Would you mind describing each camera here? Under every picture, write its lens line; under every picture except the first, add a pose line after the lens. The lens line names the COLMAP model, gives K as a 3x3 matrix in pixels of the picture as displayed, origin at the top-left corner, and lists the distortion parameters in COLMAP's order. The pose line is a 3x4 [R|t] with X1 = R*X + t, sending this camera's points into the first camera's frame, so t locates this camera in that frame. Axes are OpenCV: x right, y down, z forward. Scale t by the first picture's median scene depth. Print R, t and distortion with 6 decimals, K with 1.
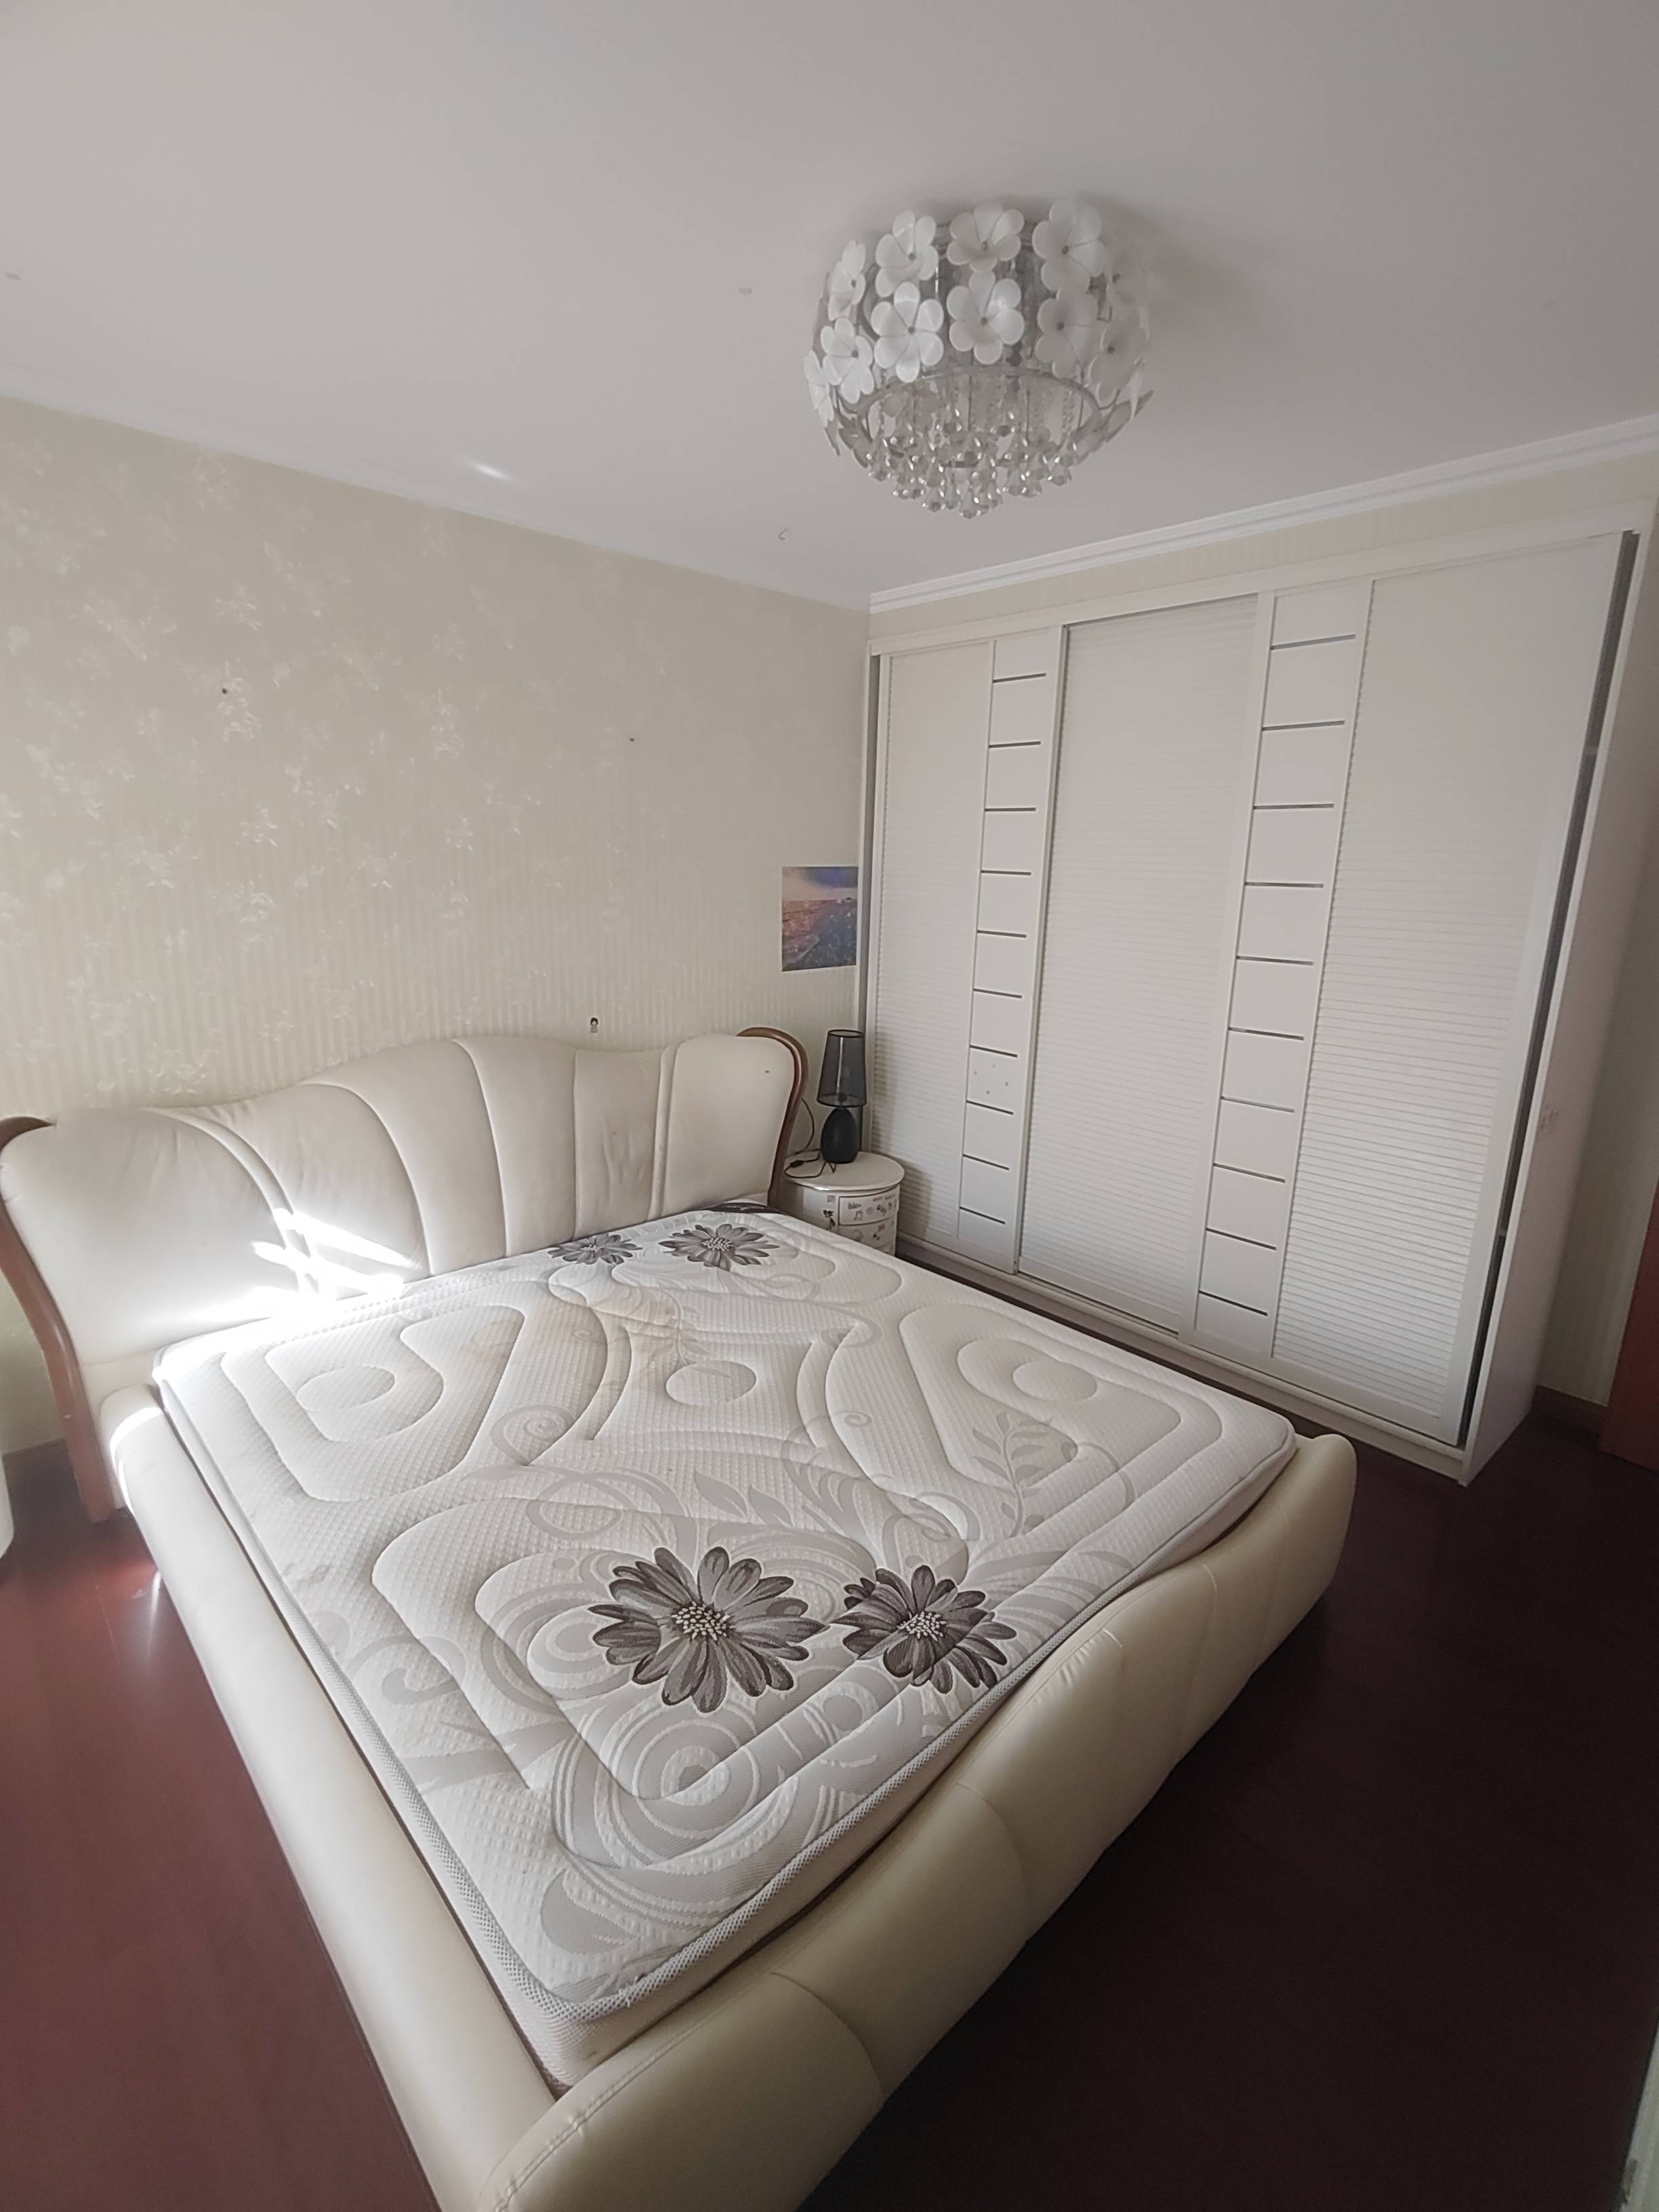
lens RADIAL K [[1025.6, 0, 845.6], [0, 1025.6, 1106.8], [0, 0, 1]] dist [0.001906, 0.000420]
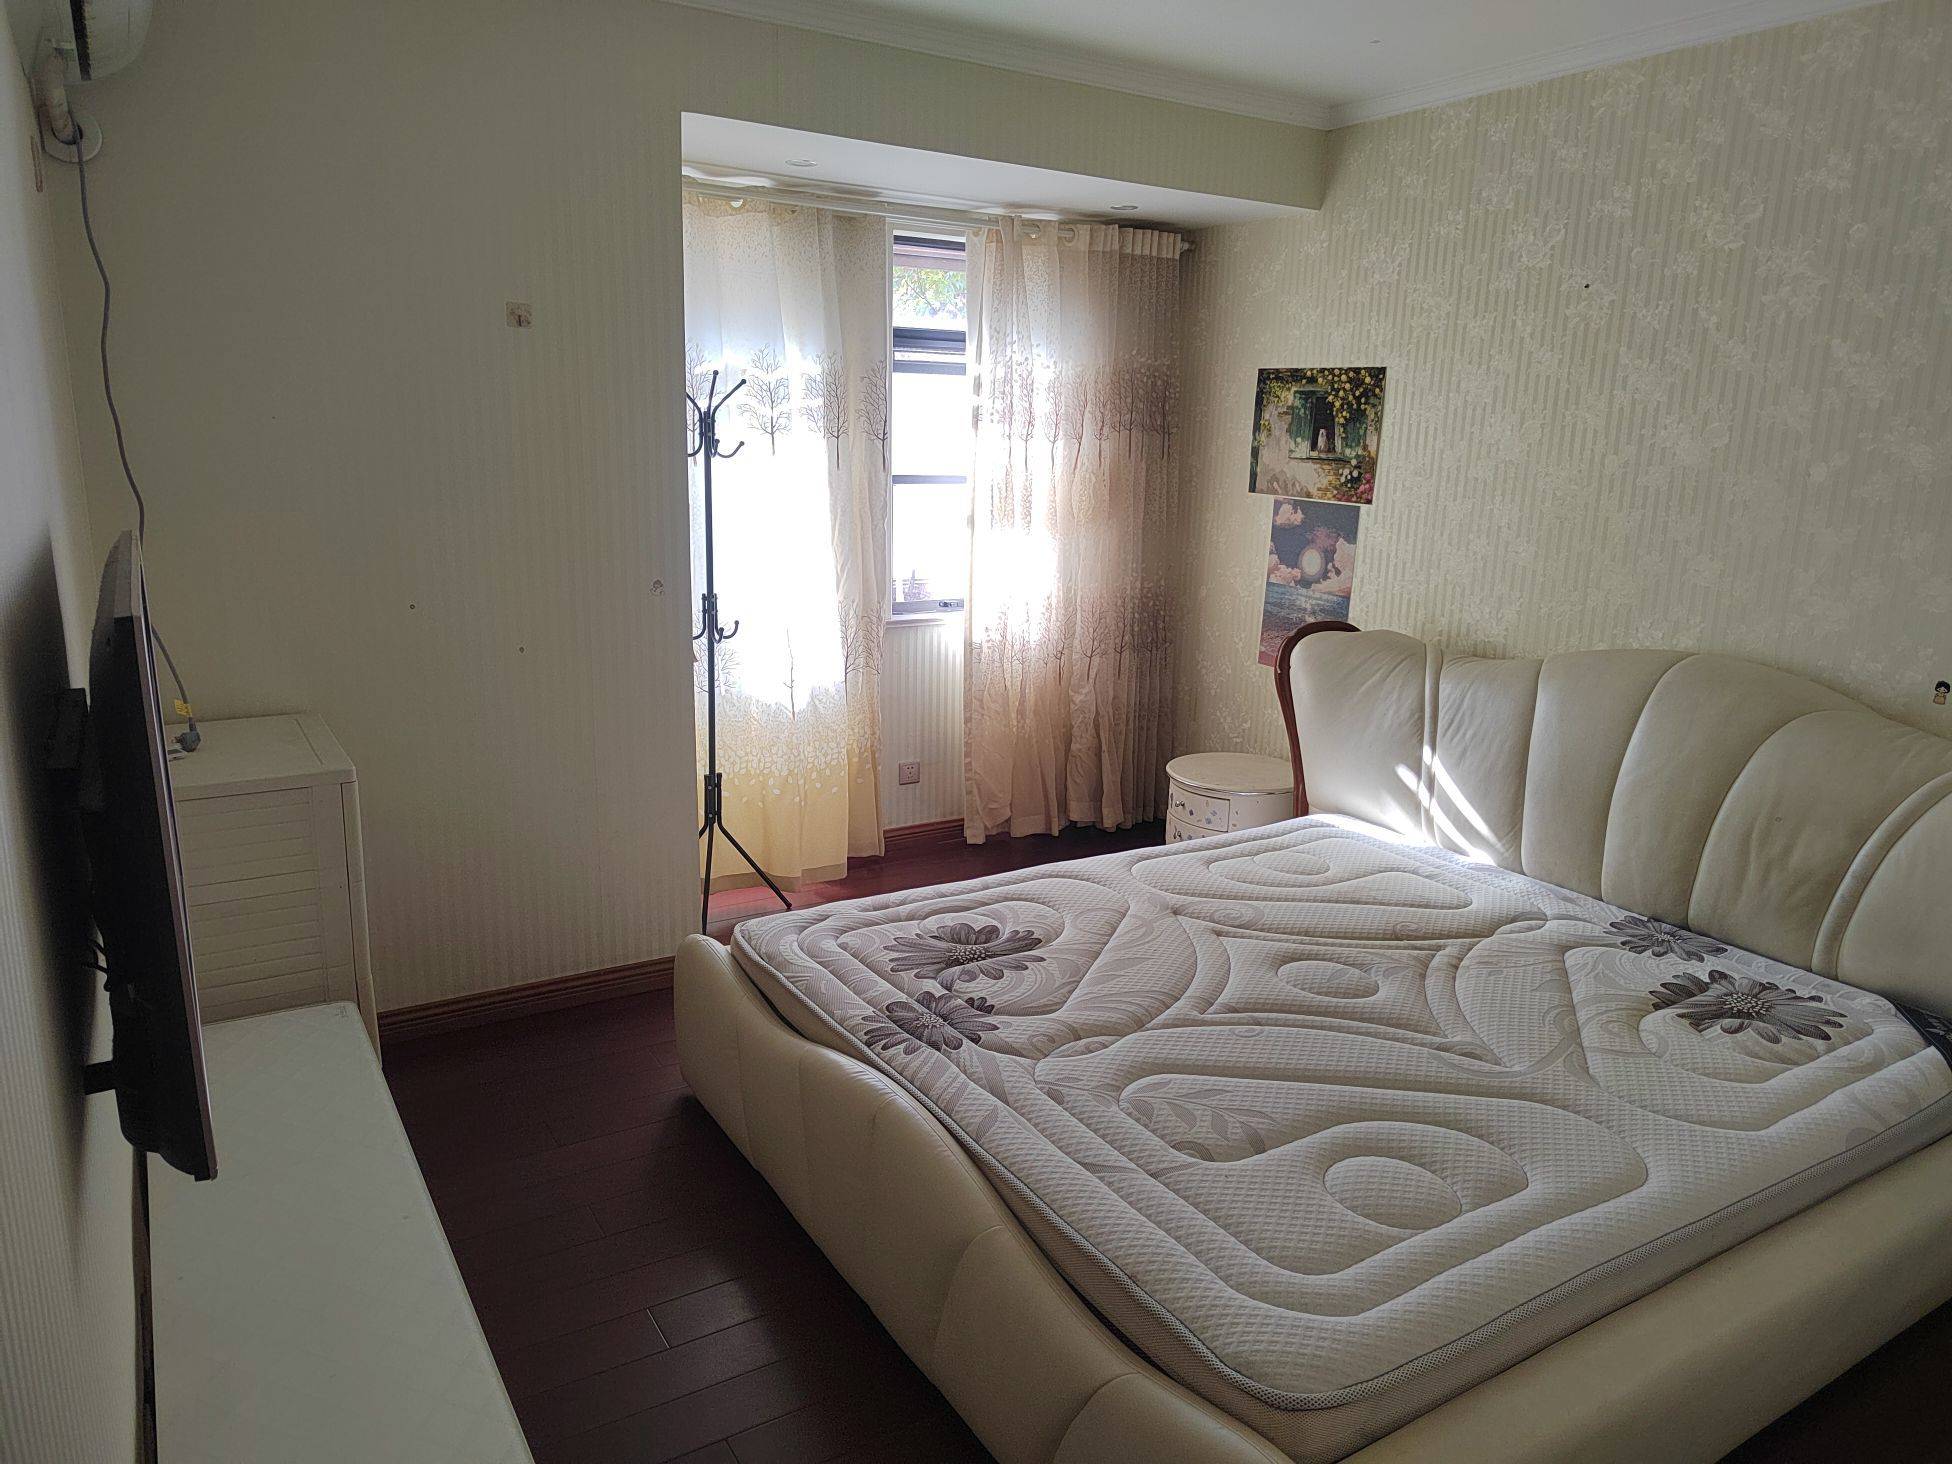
lens RADIAL K [[1331.7, 0, 988.5], [0, 1331.7, 727.9], [0, 0, 1]] dist [0.041331, -0.017924]
pose [[-0.202377, 0.176032, -0.963357, 0.965854], [-0.261379, 0.938317, 0.226366, -0.127010], [0.943782, 0.297612, -0.143883, 0.747957]]
